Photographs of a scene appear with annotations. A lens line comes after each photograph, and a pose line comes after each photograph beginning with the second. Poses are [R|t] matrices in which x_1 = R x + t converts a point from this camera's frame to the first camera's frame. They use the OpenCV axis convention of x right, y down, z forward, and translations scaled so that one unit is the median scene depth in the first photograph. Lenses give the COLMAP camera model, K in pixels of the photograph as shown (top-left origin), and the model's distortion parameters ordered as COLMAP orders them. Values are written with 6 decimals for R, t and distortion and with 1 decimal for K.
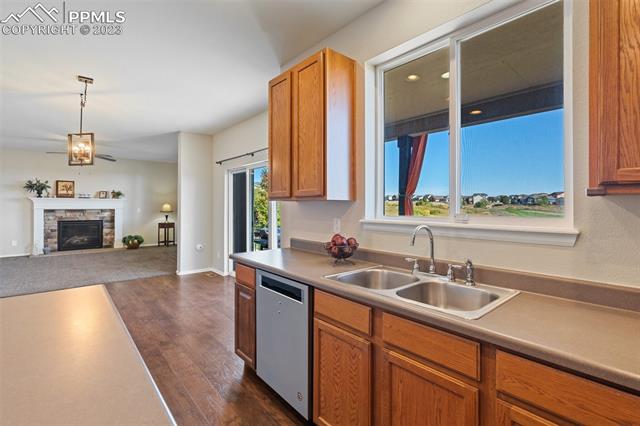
lens RADIAL K [[291.1, 0, 317.2], [0, 291.1, 203.3], [0, 0, 1]] dist [-0.004756, 0.000799]
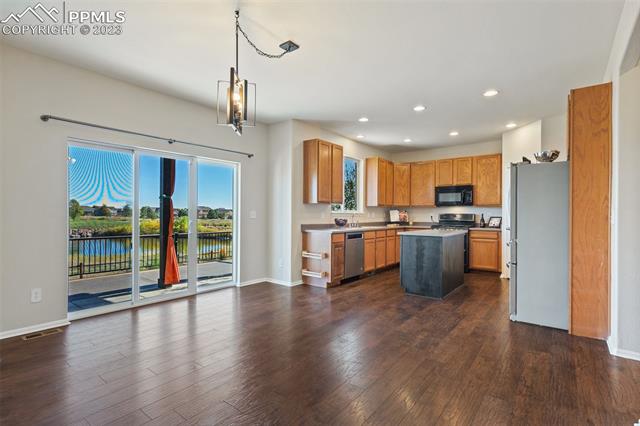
lens RADIAL K [[308.3, 0, 320.3], [0, 308.3, 214.6], [0, 0, 1]] dist [-0.010553, 0.000774]
pose [[-0.179856, -0.006079, 0.983674, -0.683708], [-0.017375, 0.999845, 0.003002, 0.018494], [-0.983539, -0.016552, -0.179934, 0.431498]]
